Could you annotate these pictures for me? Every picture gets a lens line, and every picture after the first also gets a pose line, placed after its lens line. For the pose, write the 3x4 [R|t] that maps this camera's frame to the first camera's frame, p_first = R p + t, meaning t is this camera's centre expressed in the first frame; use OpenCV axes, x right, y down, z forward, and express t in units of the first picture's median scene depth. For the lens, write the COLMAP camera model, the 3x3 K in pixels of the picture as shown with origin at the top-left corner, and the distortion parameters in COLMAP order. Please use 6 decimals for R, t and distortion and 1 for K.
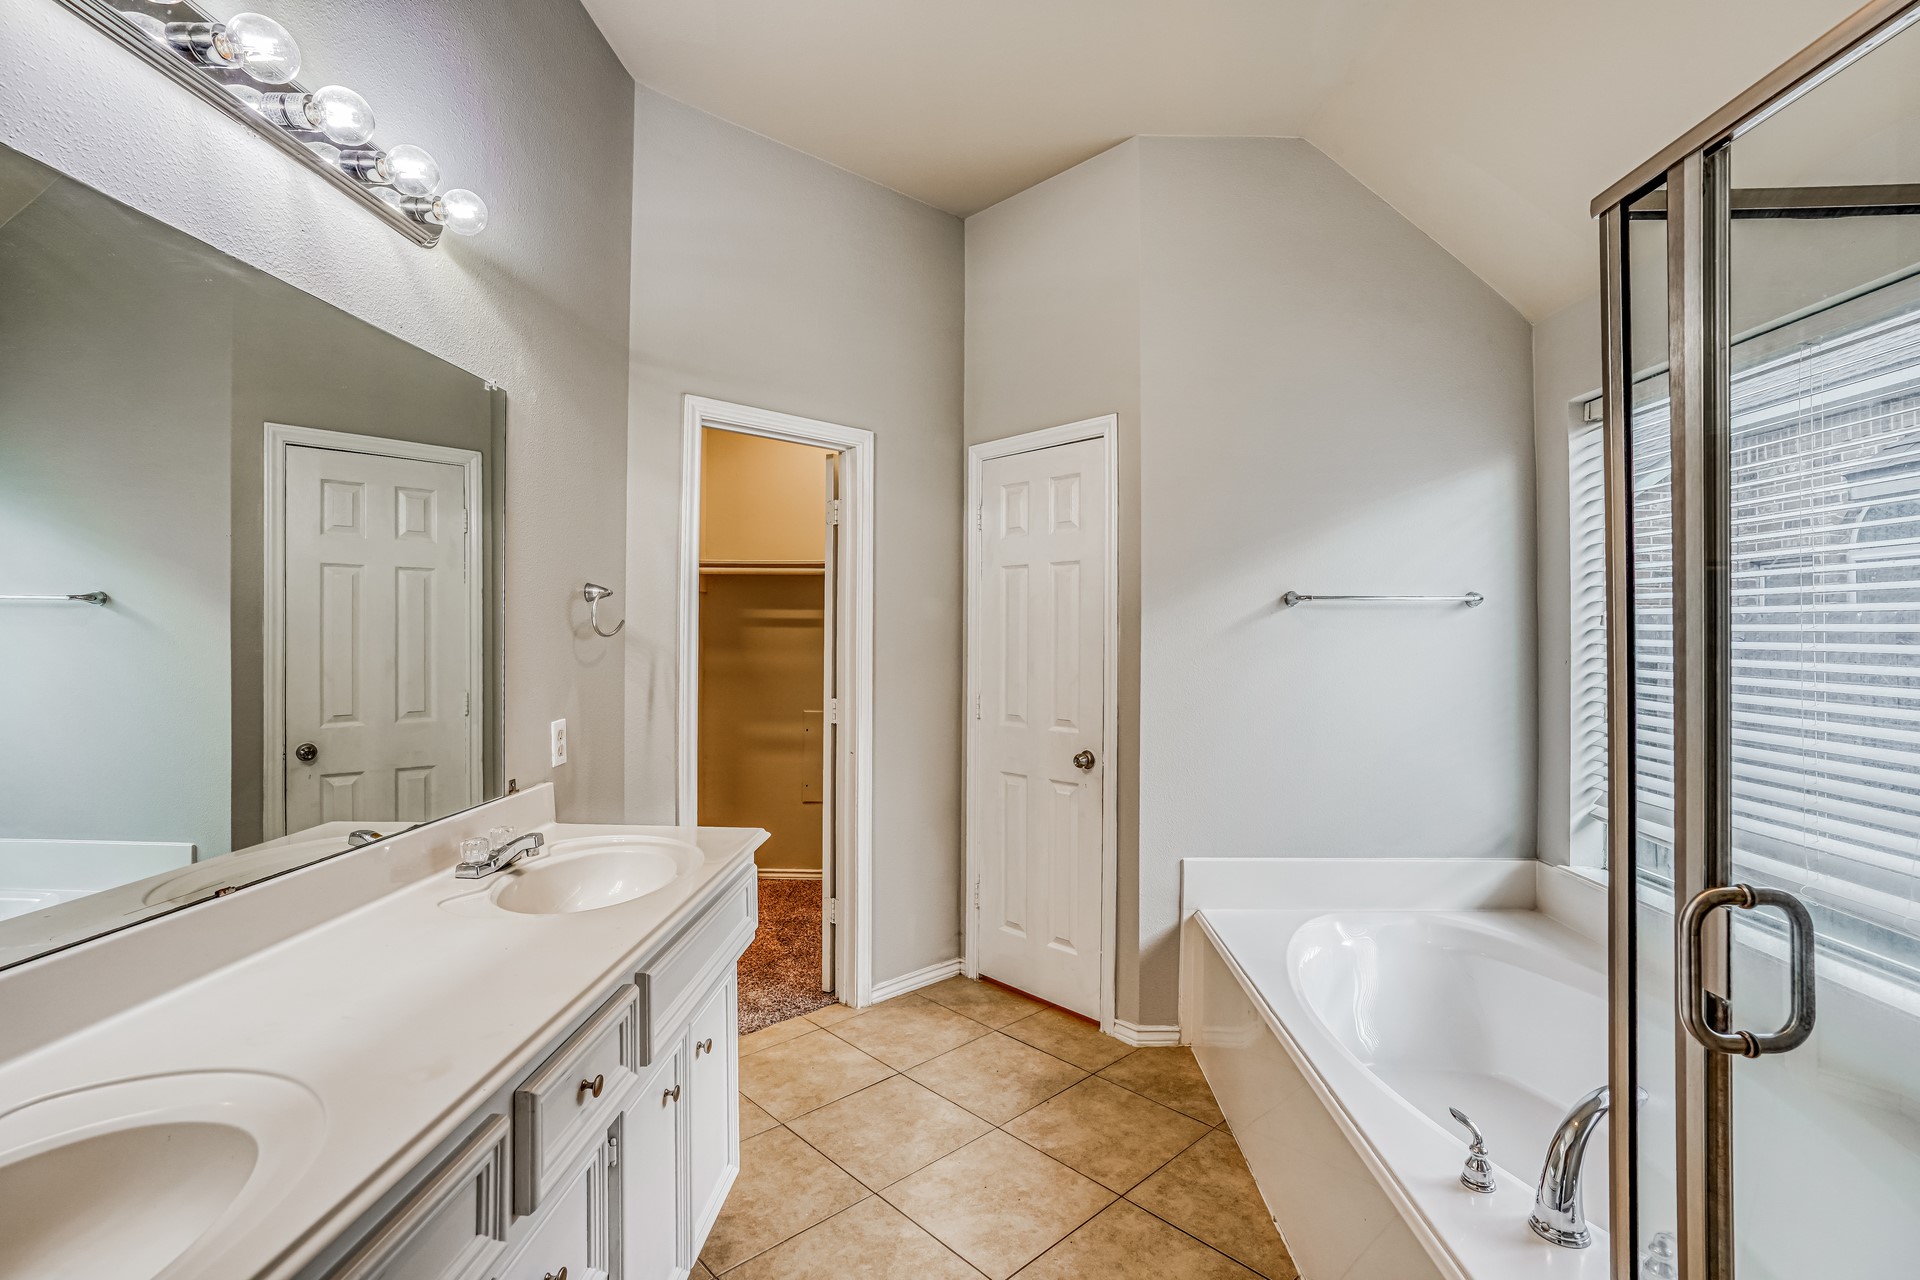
lens RADIAL K [[875.9, 0, 965.9], [0, 875.9, 654.7], [0, 0, 1]] dist [-0.049300, 0.029069]
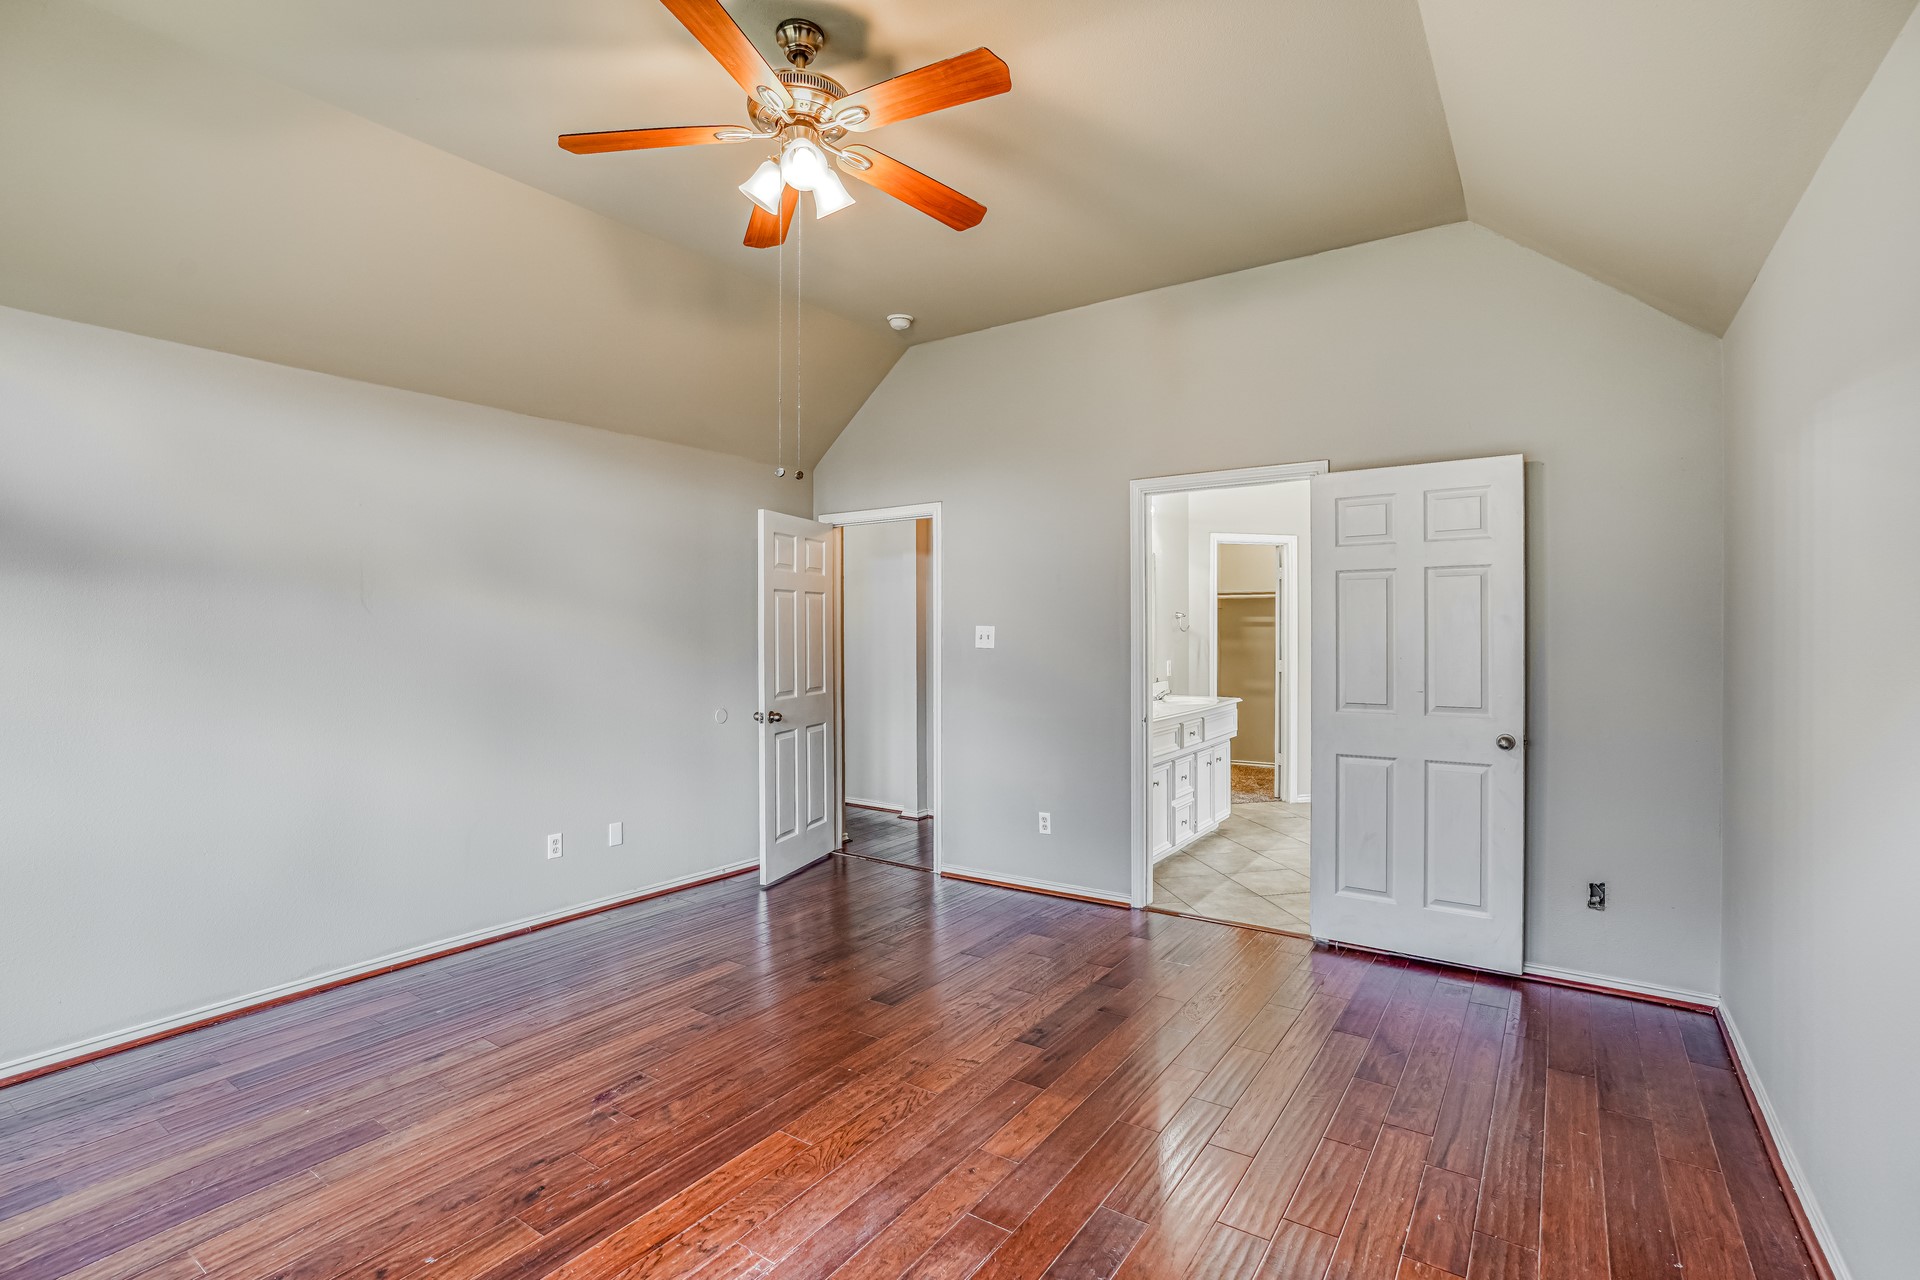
lens RADIAL K [[875.9, 0, 965.9], [0, 875.9, 654.7], [0, 0, 1]] dist [-0.049300, 0.029069]
pose [[0.837733, 0.001216, -0.546079, 0.372320], [0.002718, 0.999976, 0.006396, 0.022335], [0.546073, -0.006843, 0.837709, -1.218786]]
